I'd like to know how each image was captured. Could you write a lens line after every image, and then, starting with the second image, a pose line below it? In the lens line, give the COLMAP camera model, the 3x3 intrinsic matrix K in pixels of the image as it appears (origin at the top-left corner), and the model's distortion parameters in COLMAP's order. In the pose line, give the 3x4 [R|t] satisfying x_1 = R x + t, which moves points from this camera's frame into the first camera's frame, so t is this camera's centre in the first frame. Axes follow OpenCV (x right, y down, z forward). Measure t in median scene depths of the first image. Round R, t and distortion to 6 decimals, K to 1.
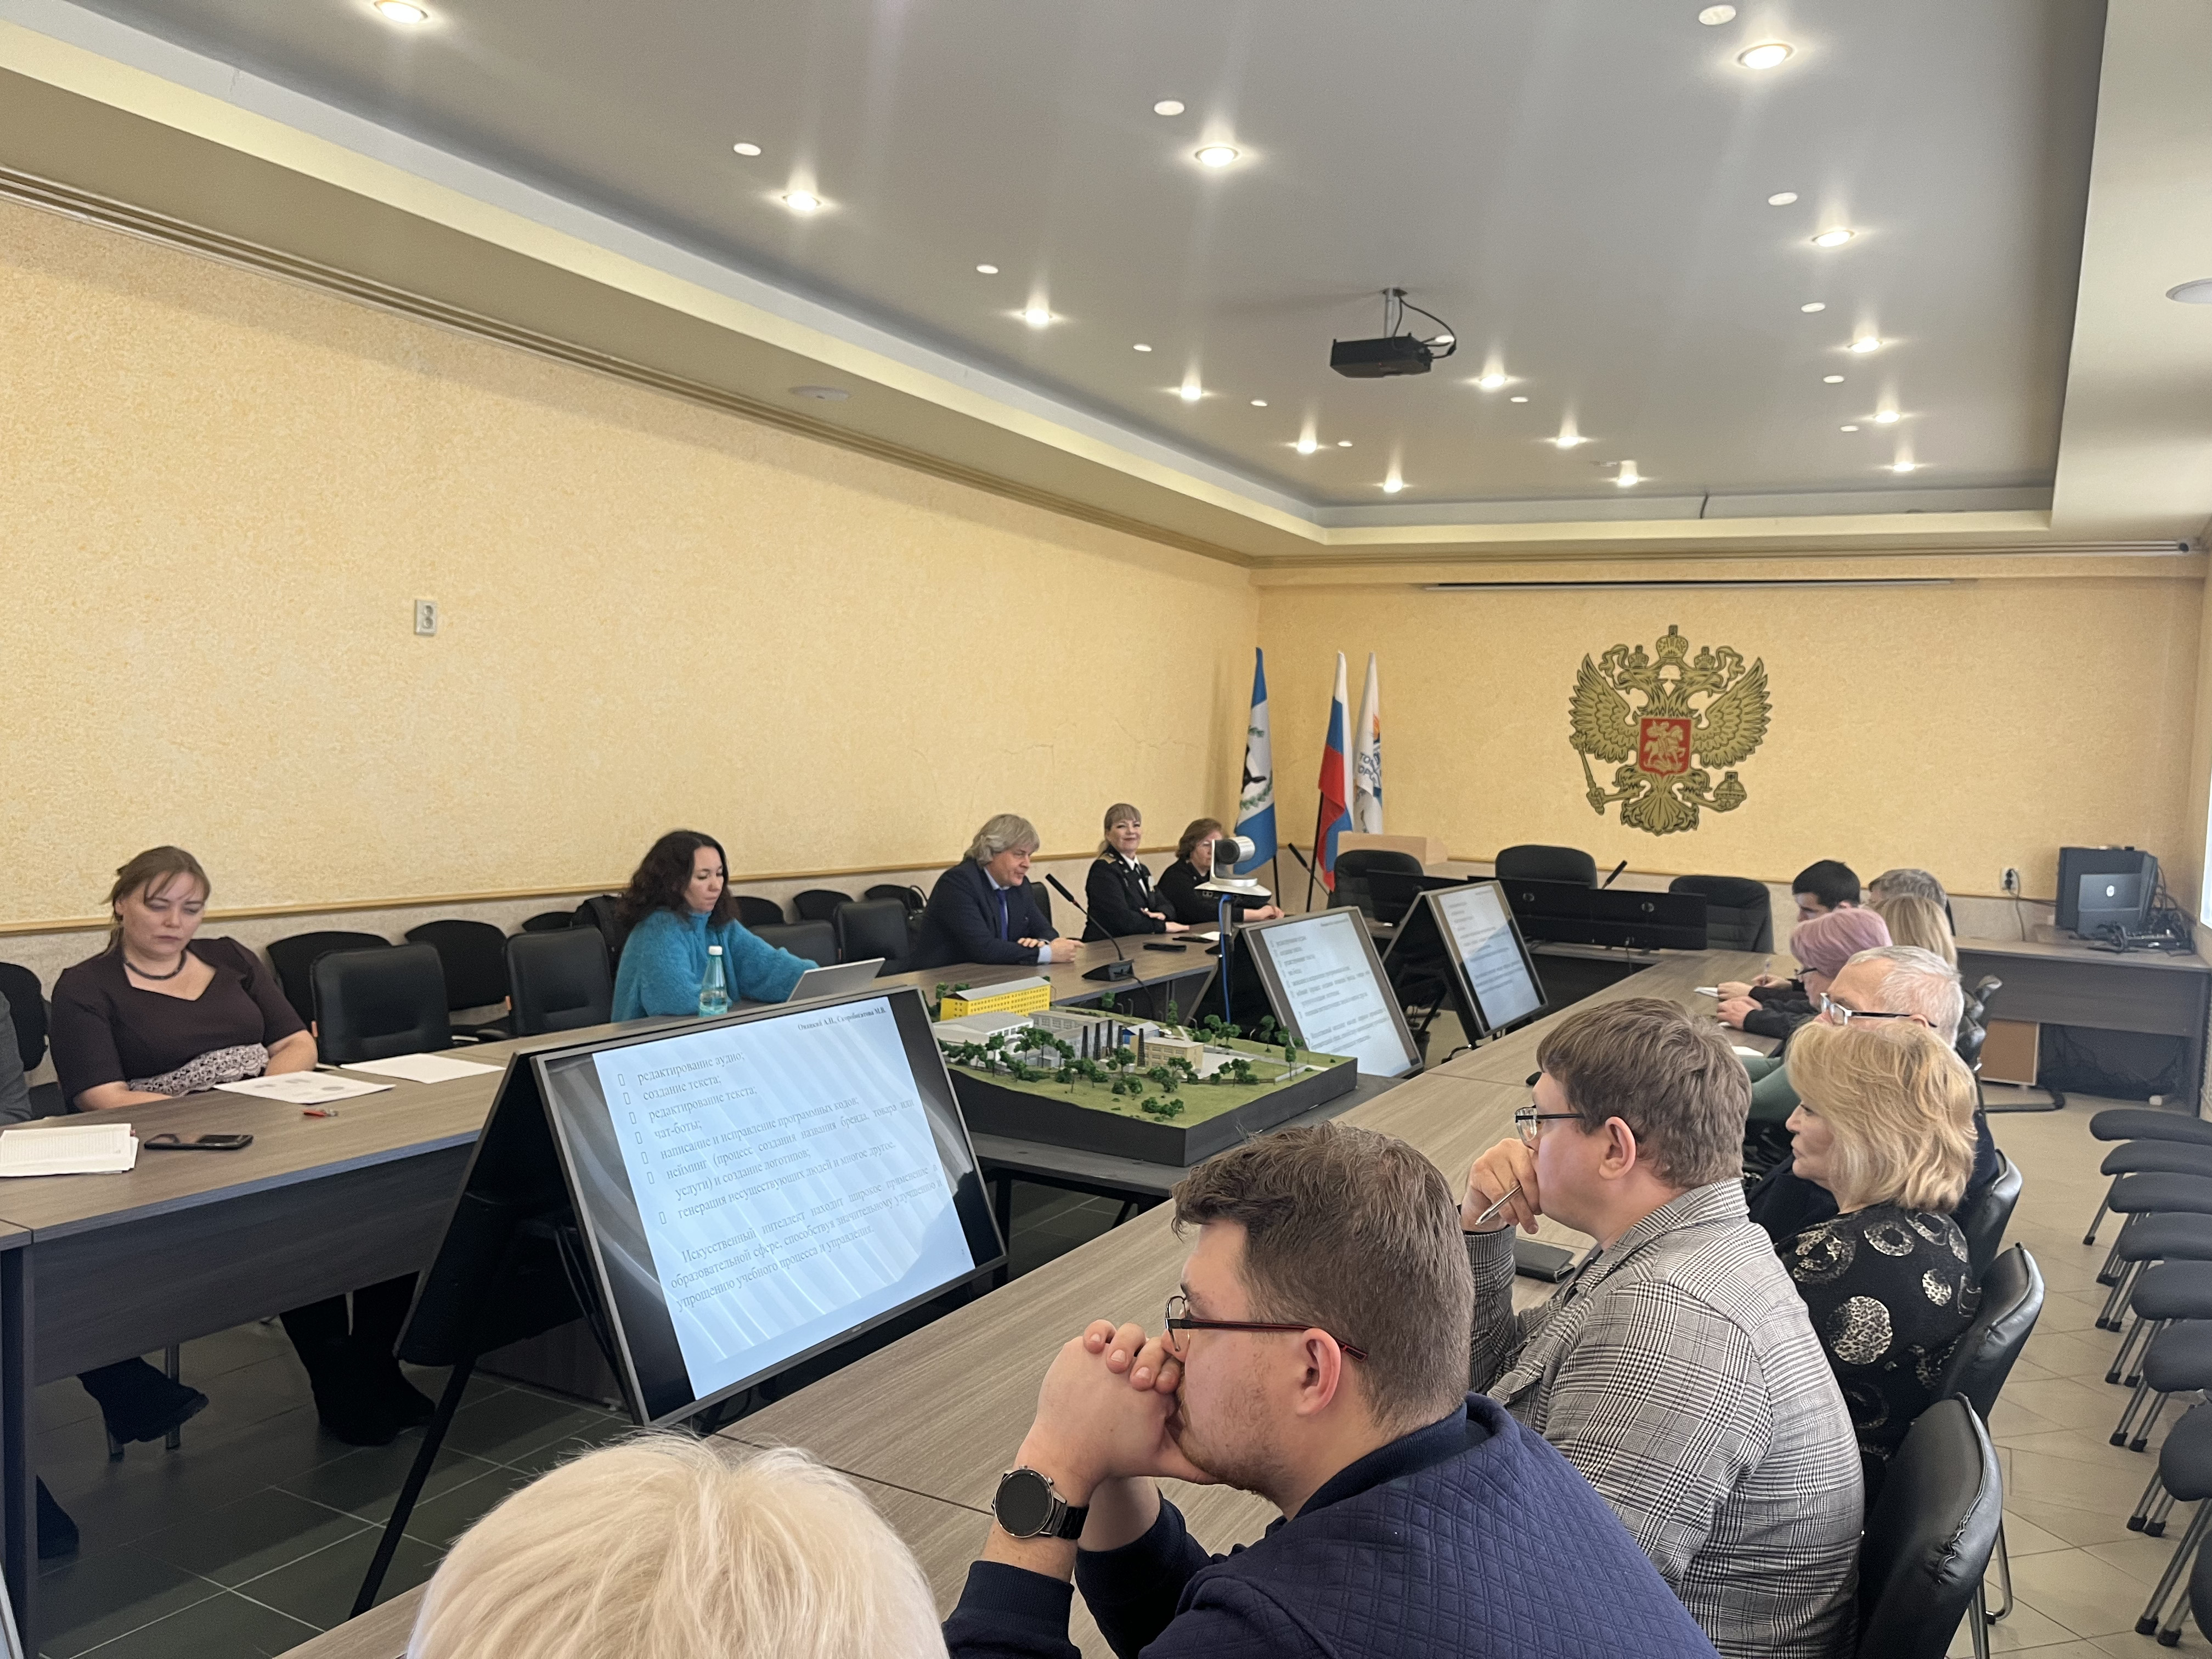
lens RADIAL K [[1638.2, 0, 1067.7], [0, 1638.2, 906.7], [0, 0, 1]] dist [-0.033194, 0.001115]
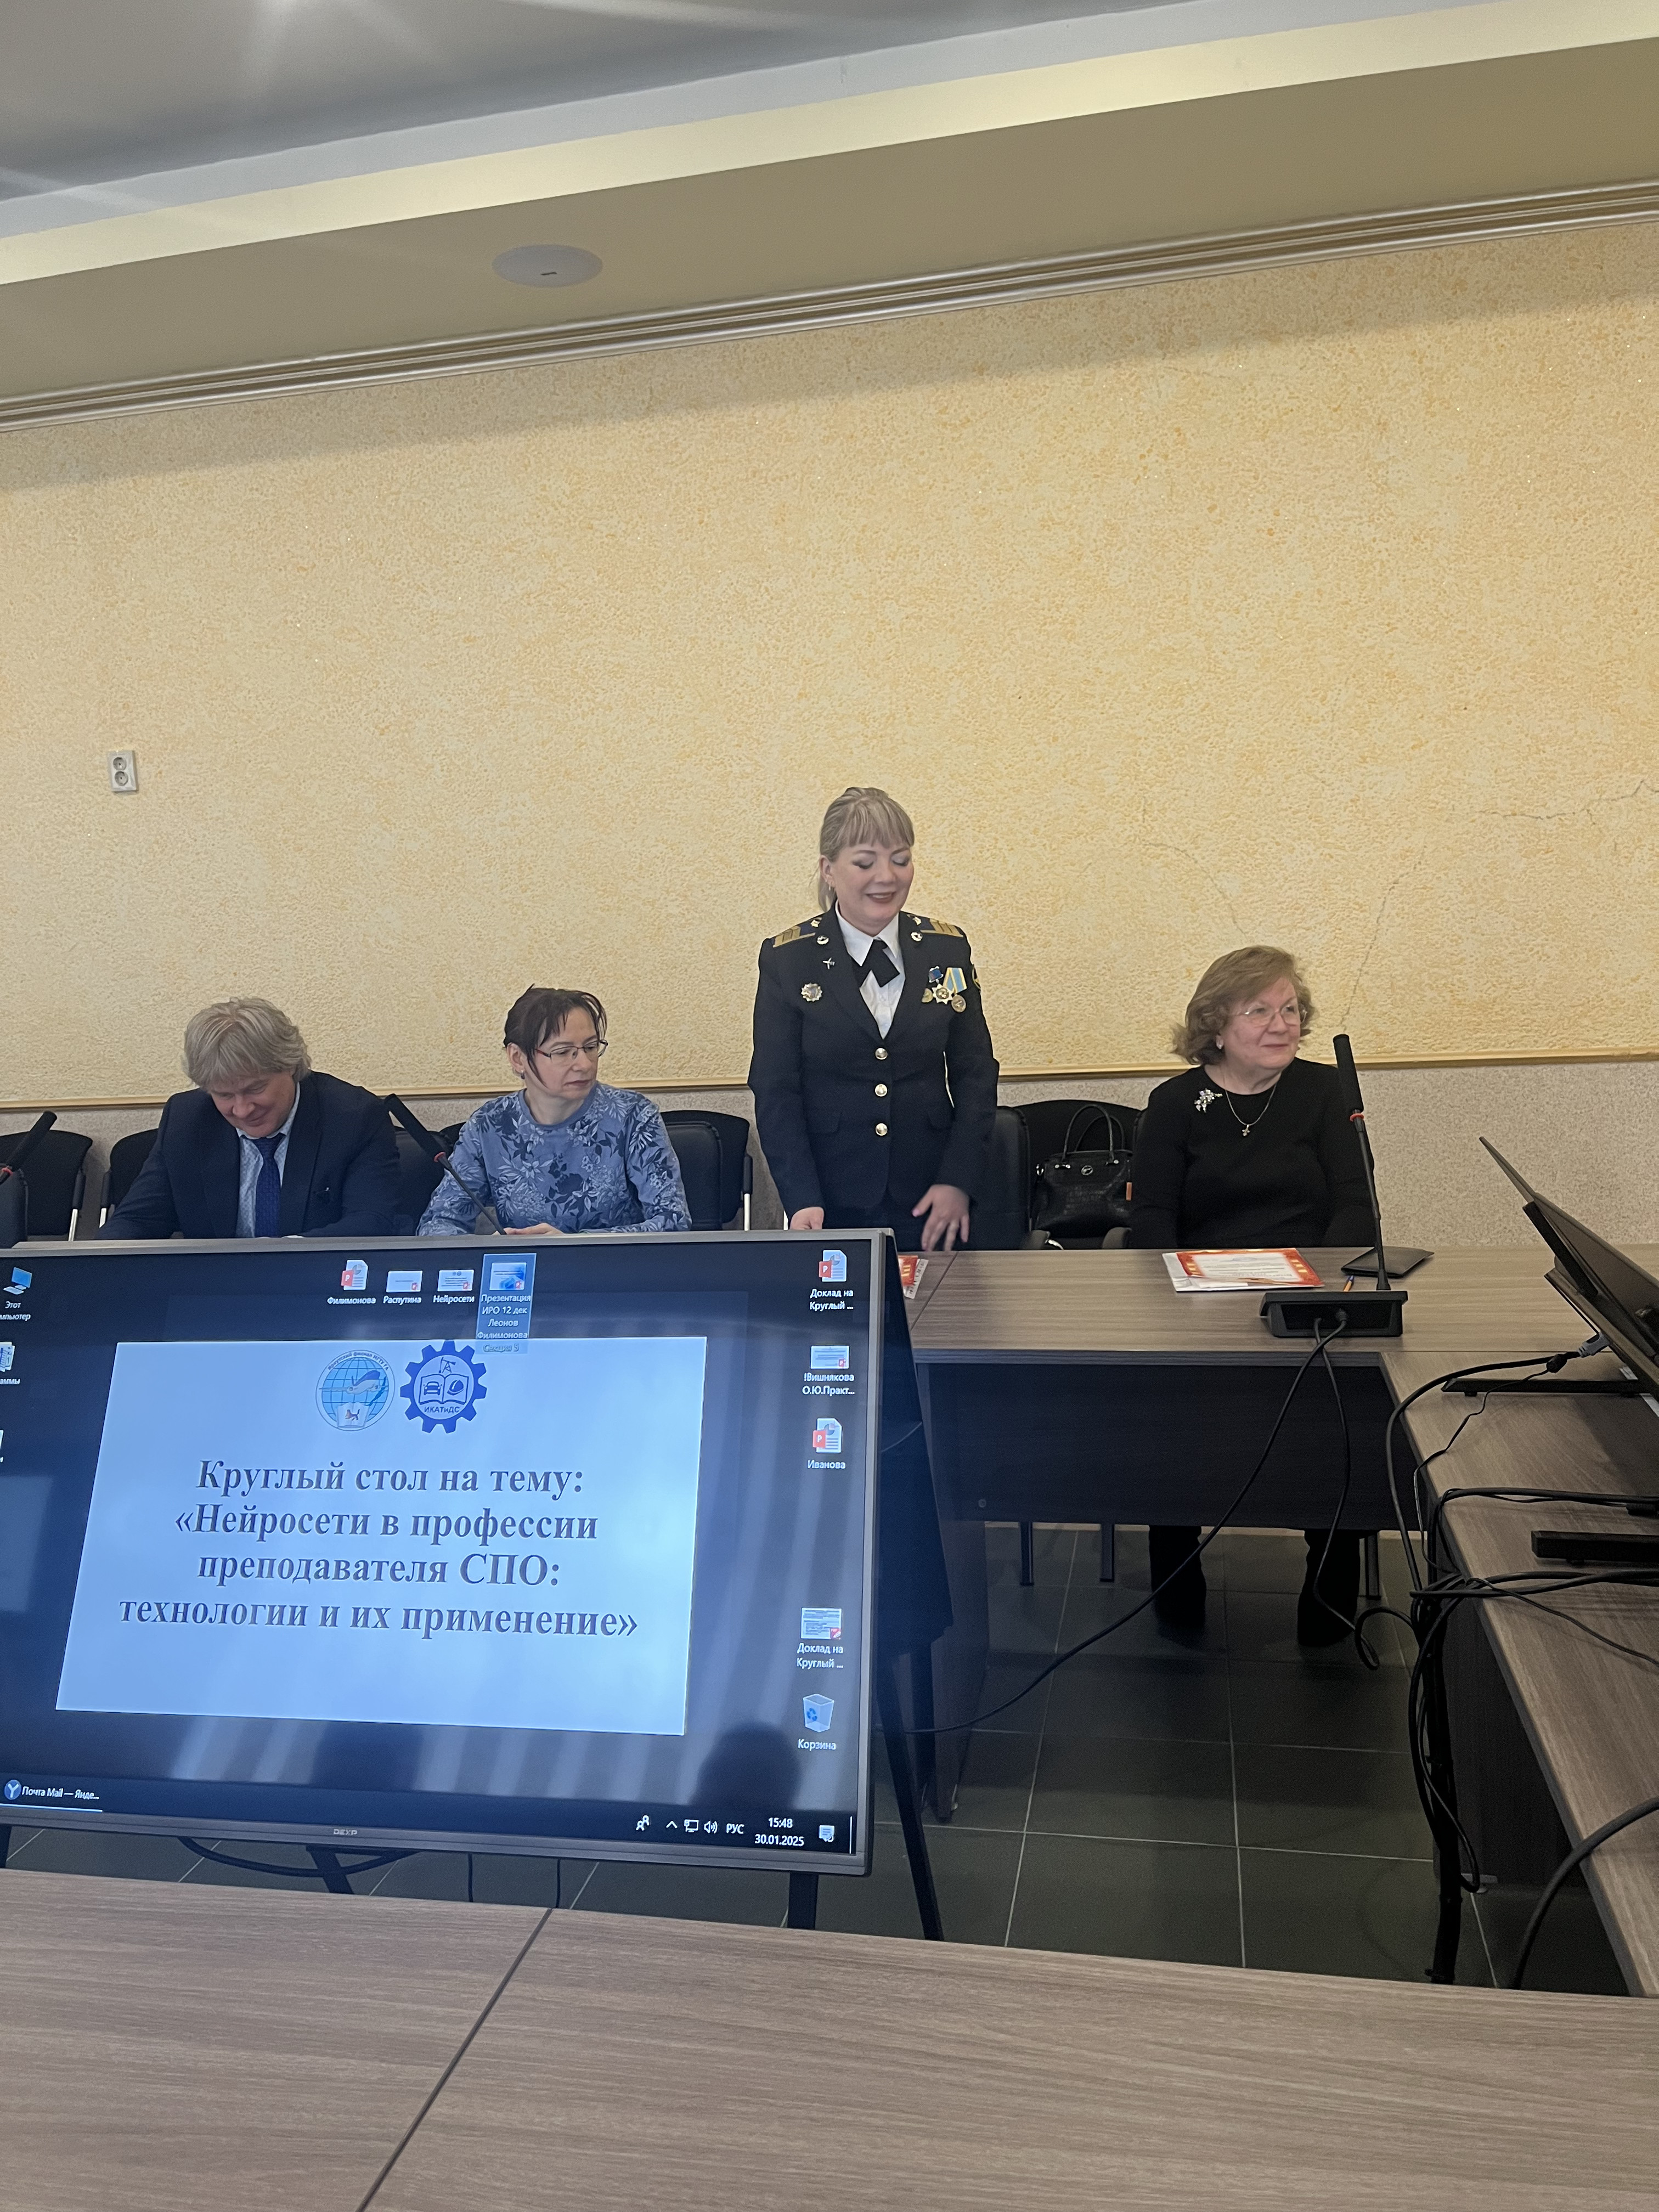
lens RADIAL K [[1714.9, 0, 832.0], [0, 1714.9, 1119.3], [0, 0, 1]] dist [0.023197, -0.005125]
pose [[0.295054, 0.071679, -0.952788, 0.548518], [-0.017127, 0.997419, 0.069733, -0.060249], [0.955327, -0.004257, 0.295520, 1.009258]]
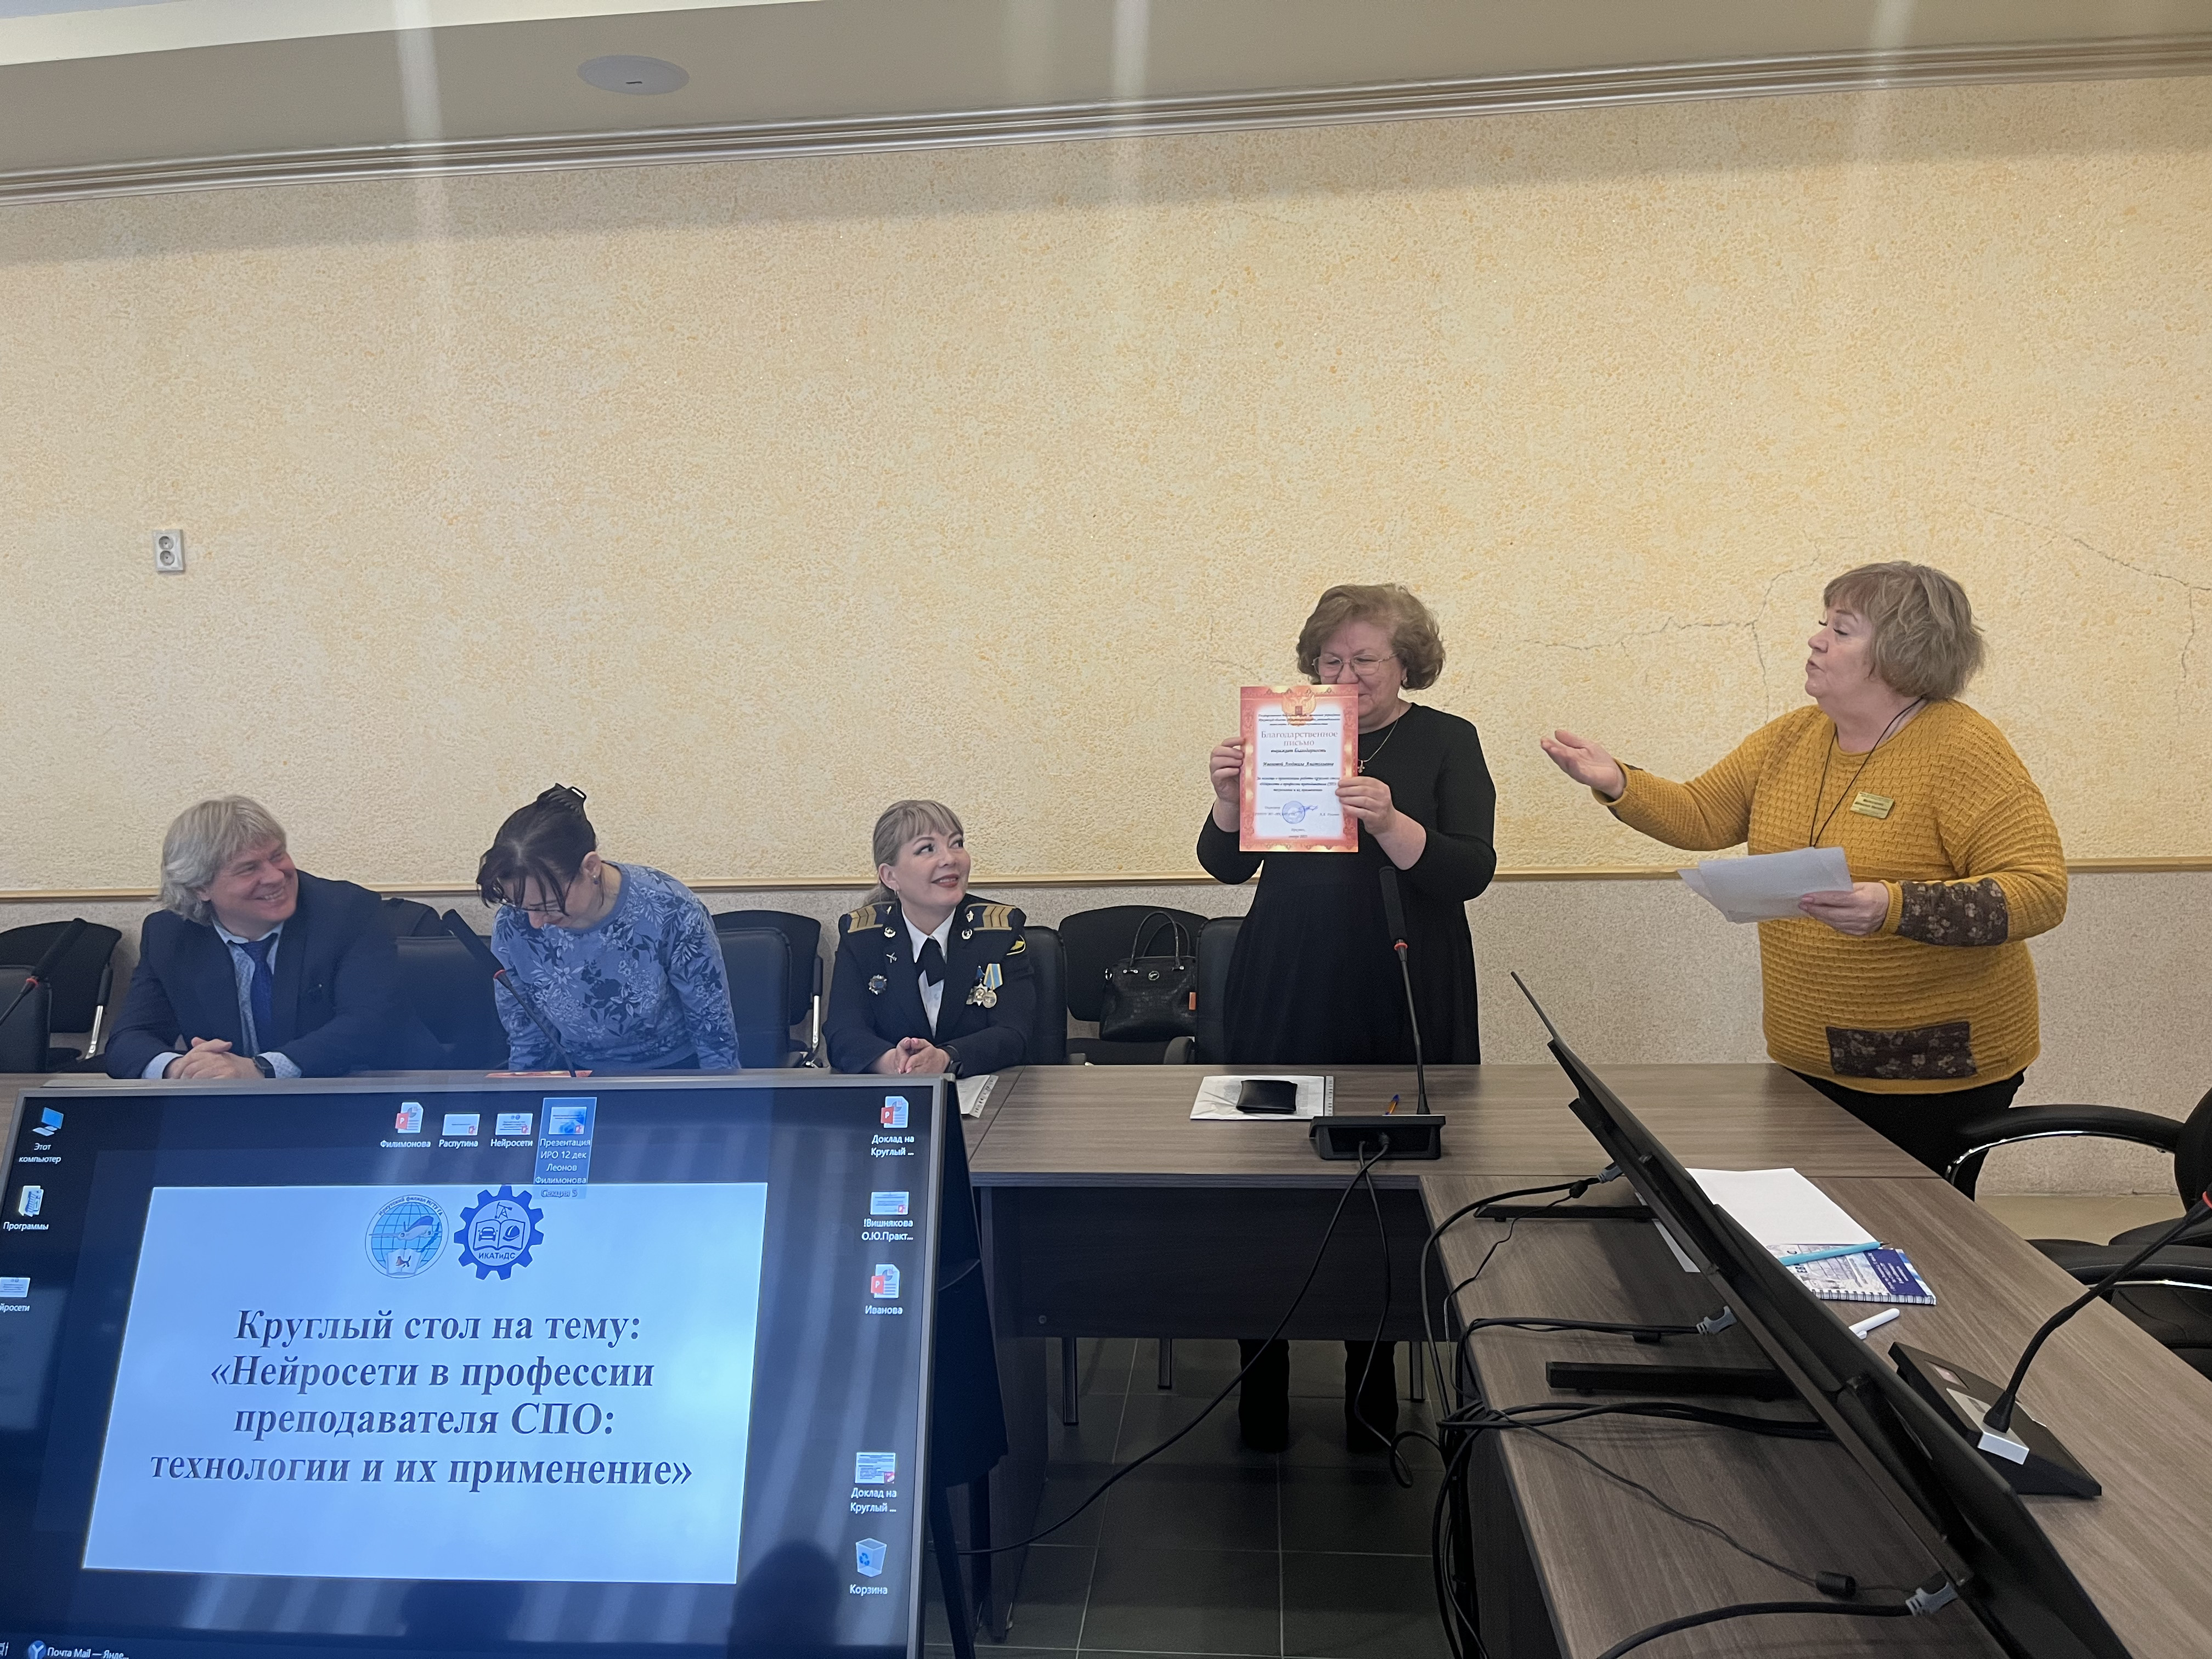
lens RADIAL K [[1707.0, 0, 1099.7], [0, 1707.0, 841.1], [0, 0, 1]] dist [0.032250, -0.014409]
pose [[0.399029, 0.042799, -0.915939, 0.556351], [-0.038530, 0.998810, 0.029886, -0.069678], [0.916128, 0.023366, 0.400204, 1.007944]]
